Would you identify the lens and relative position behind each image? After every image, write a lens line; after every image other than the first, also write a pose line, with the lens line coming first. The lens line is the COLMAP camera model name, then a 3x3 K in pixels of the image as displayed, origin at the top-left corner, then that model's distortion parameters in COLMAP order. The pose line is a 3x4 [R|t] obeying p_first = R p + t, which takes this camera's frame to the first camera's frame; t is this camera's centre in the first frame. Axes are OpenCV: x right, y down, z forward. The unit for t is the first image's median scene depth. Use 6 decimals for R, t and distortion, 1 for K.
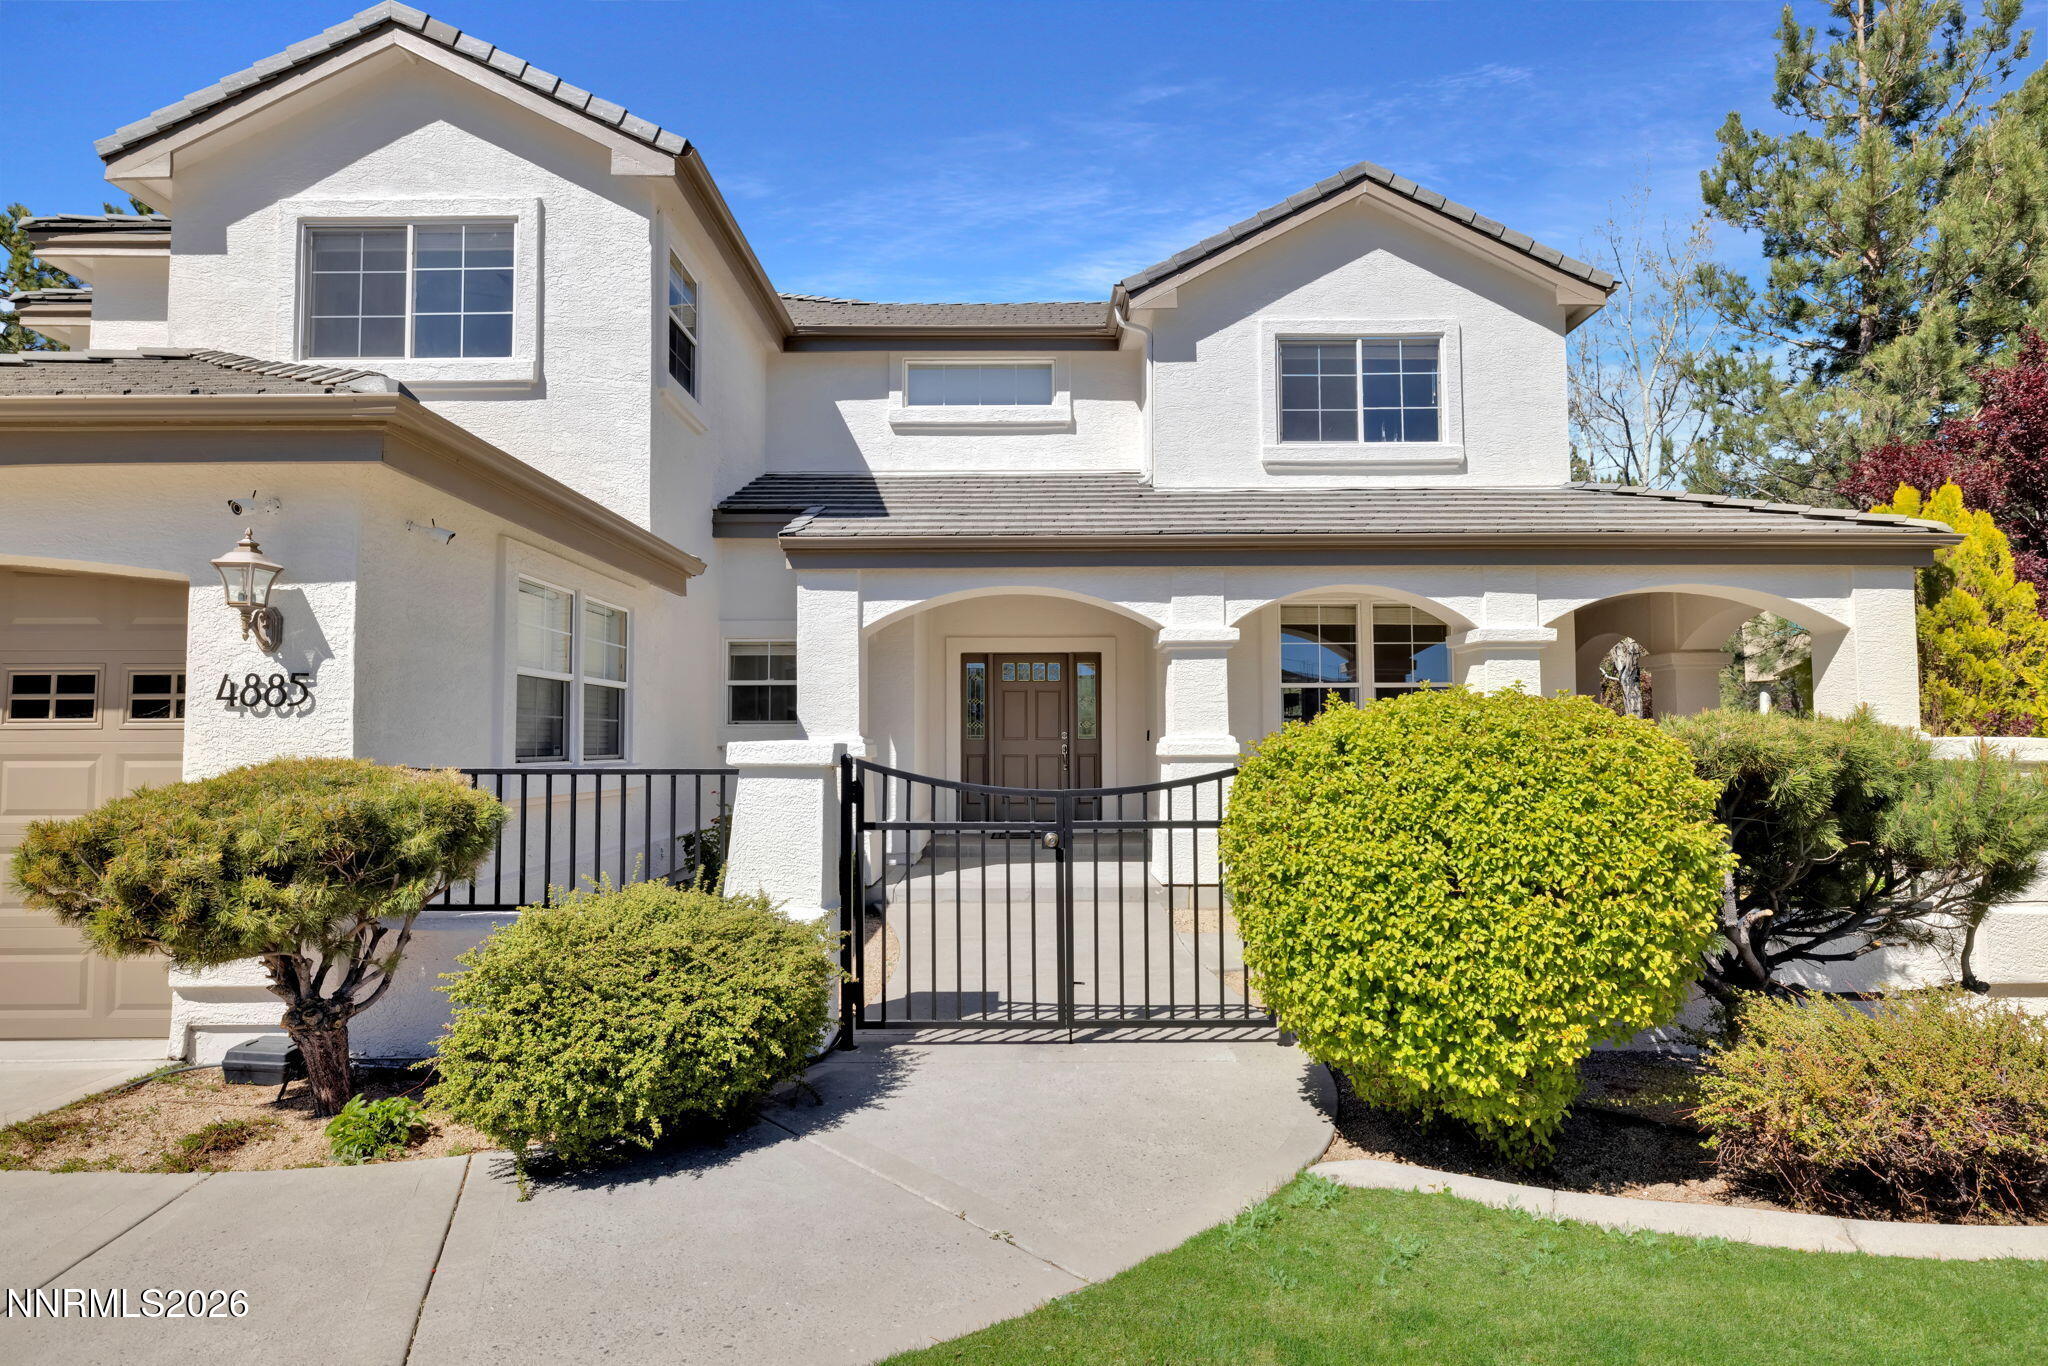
lens RADIAL K [[1096.4, 0, 1024.0], [0, 1096.4, 683.0], [0, 0, 1]] dist [0.002454, 0.000349]
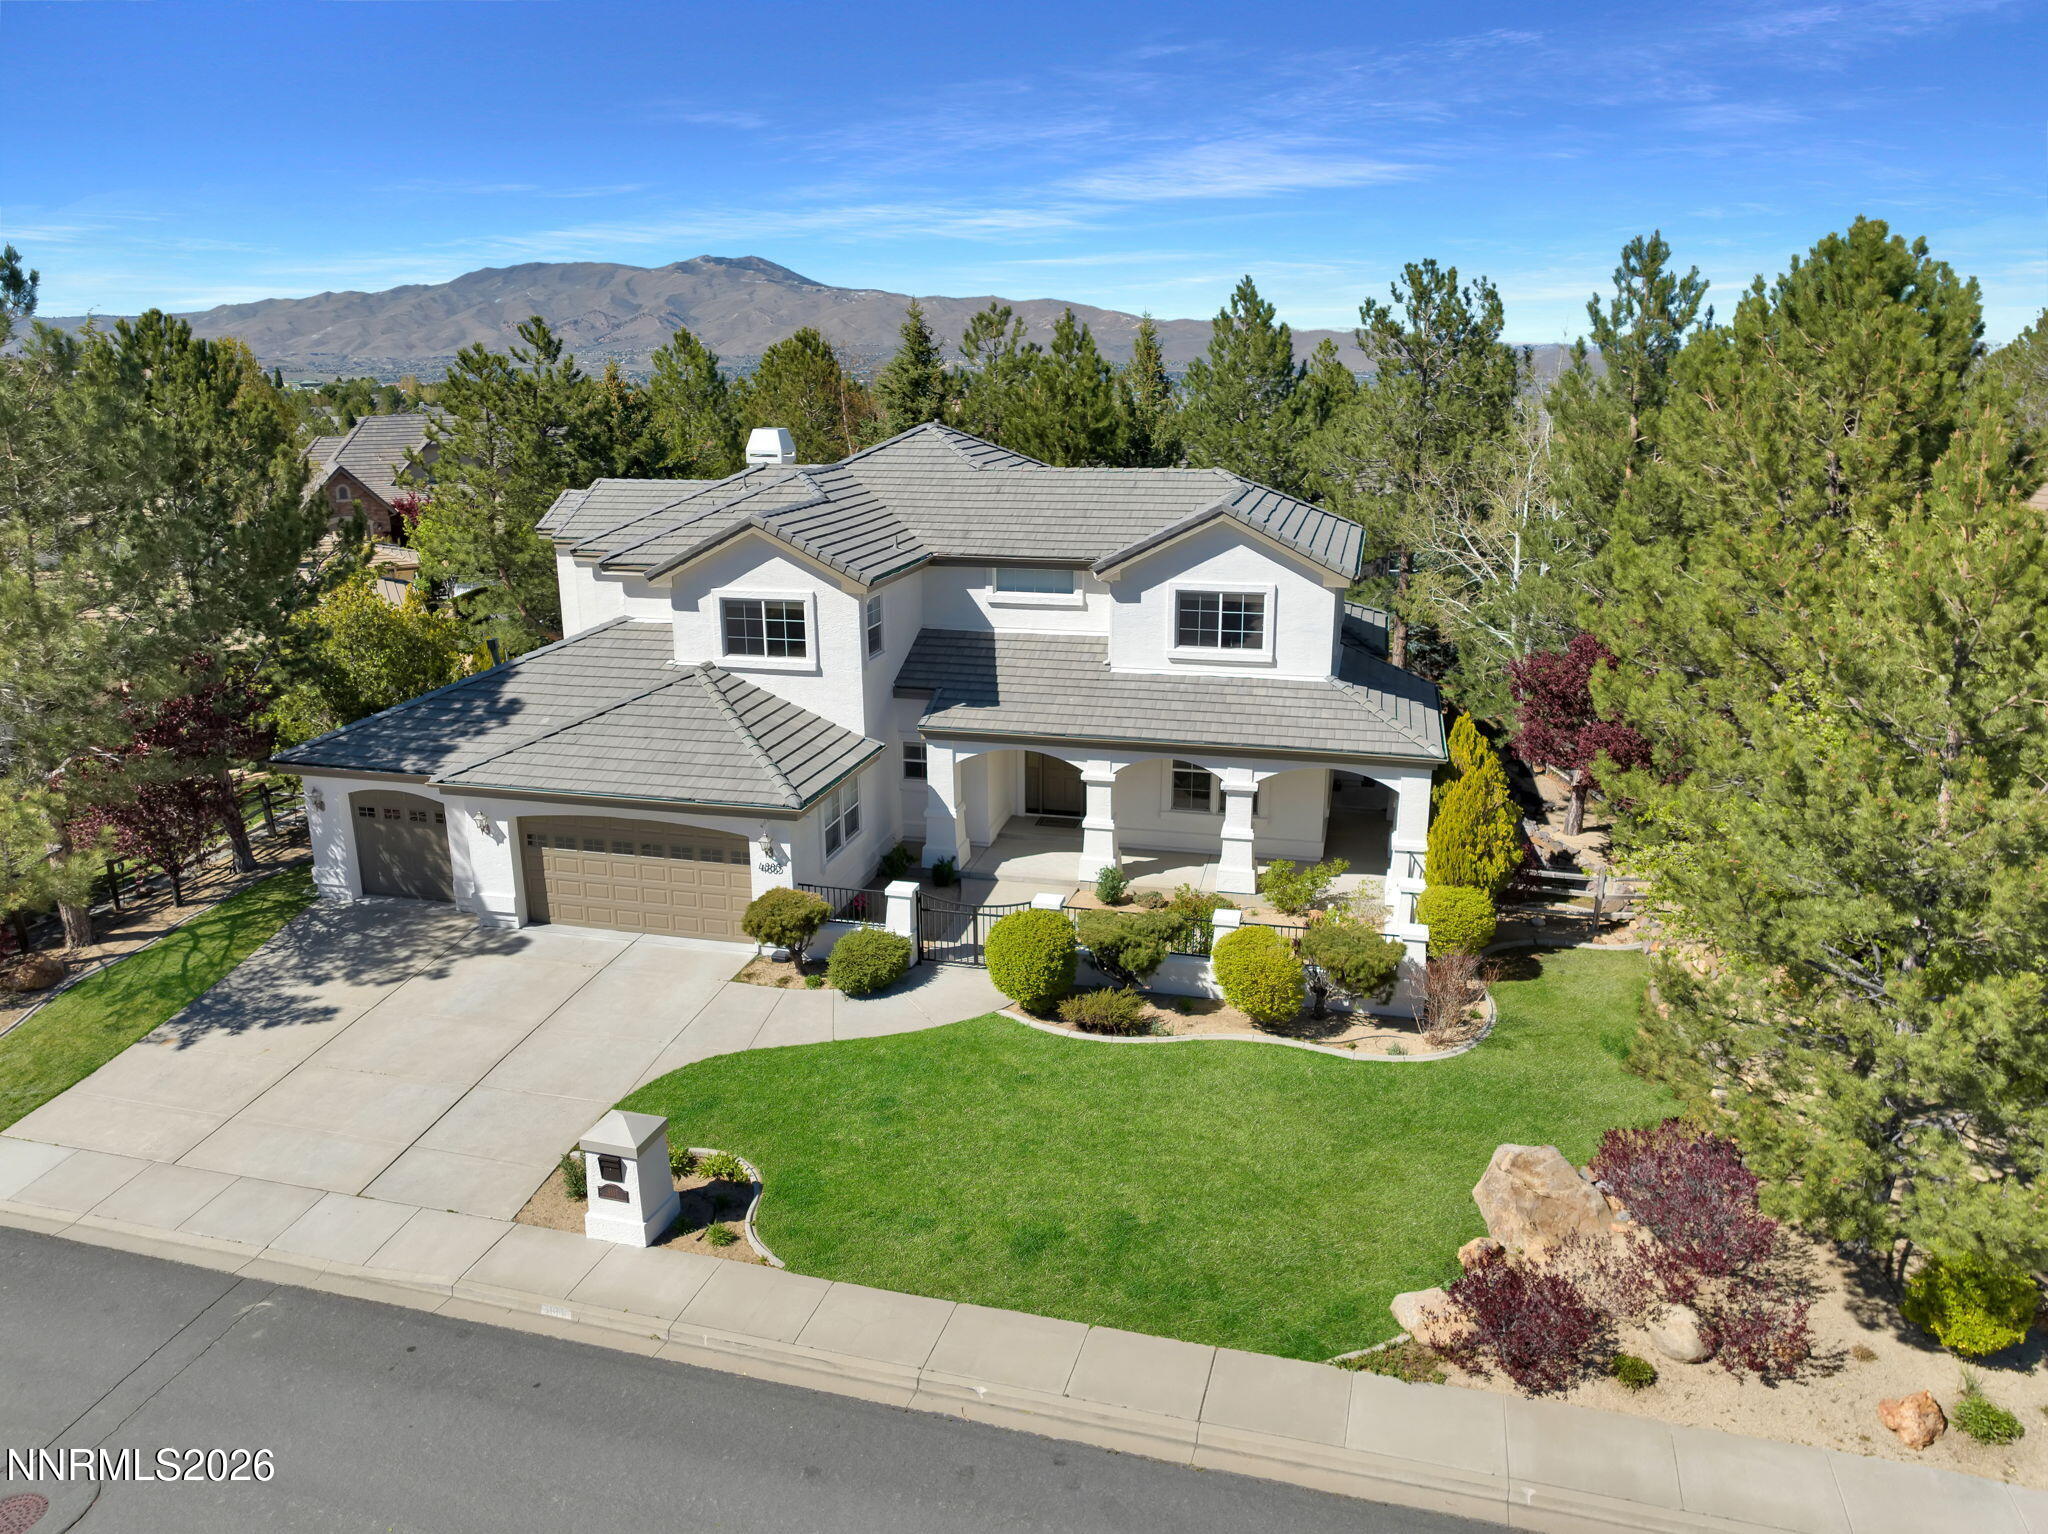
lens RADIAL K [[1441.4, 0, 1024.0], [0, 1441.4, 767.0], [0, 0, 1]] dist [0.009474, 0.003560]
pose [[0.971268, 0.064851, -0.228982, 0.662862], [0.015633, 0.942694, 0.333291, -1.012818], [0.237475, -0.327295, 0.914595, -1.672177]]
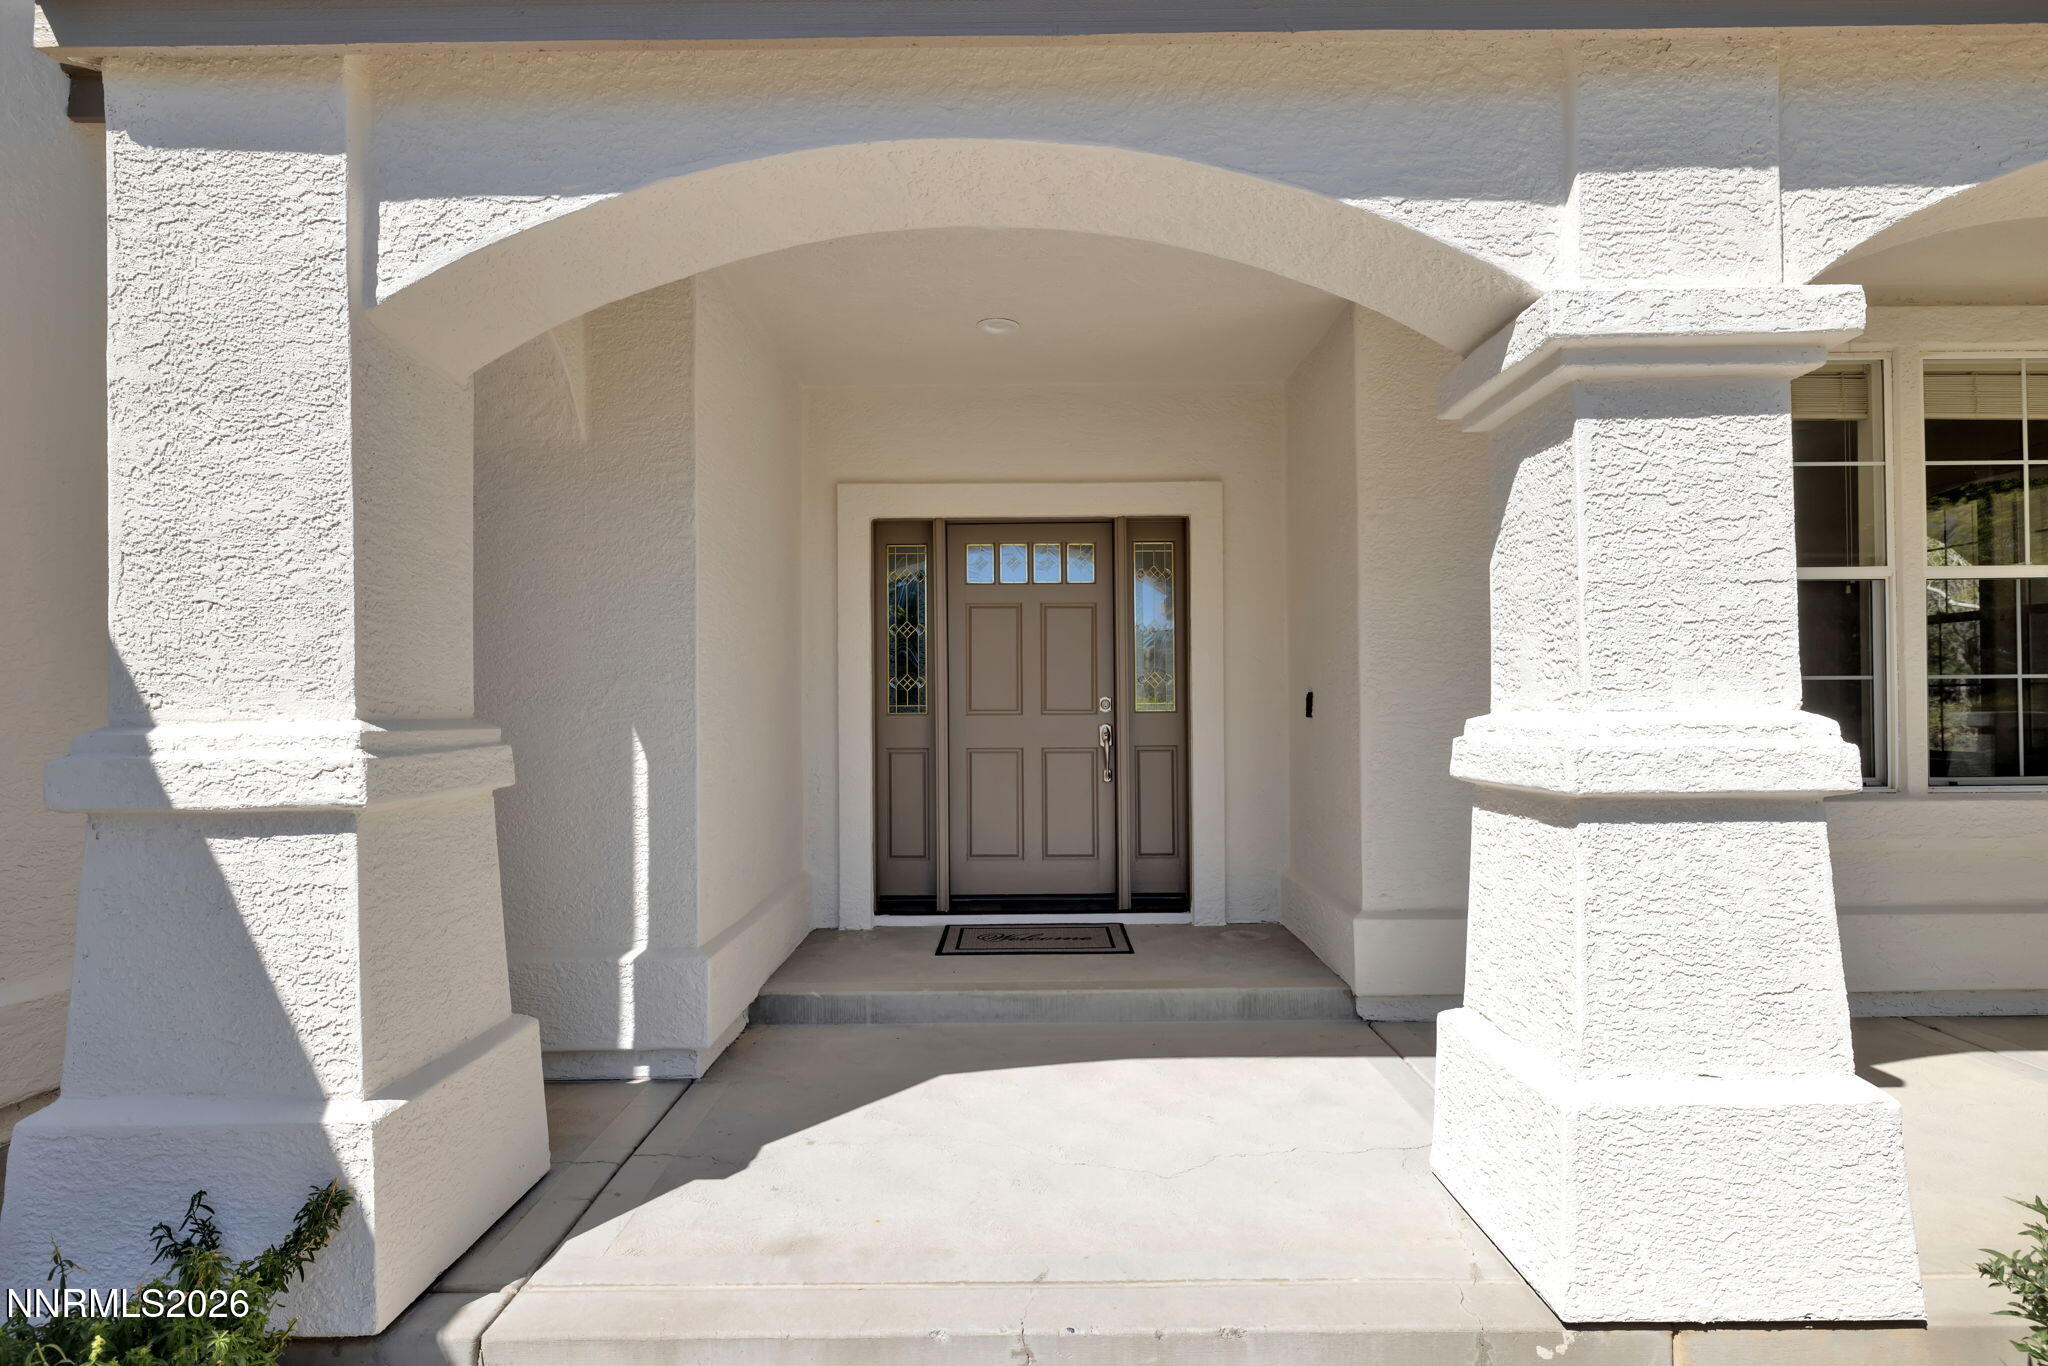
lens RADIAL K [[866.3, 0, 1024.0], [0, 866.3, 683.0], [0, 0, 1]] dist [0.001497, -0.000134]
pose [[0.999988, -0.004531, -0.001724, 0.005441], [0.004585, 0.999434, 0.033315, 0.033155], [0.001572, -0.033322, 0.999443, 0.792693]]
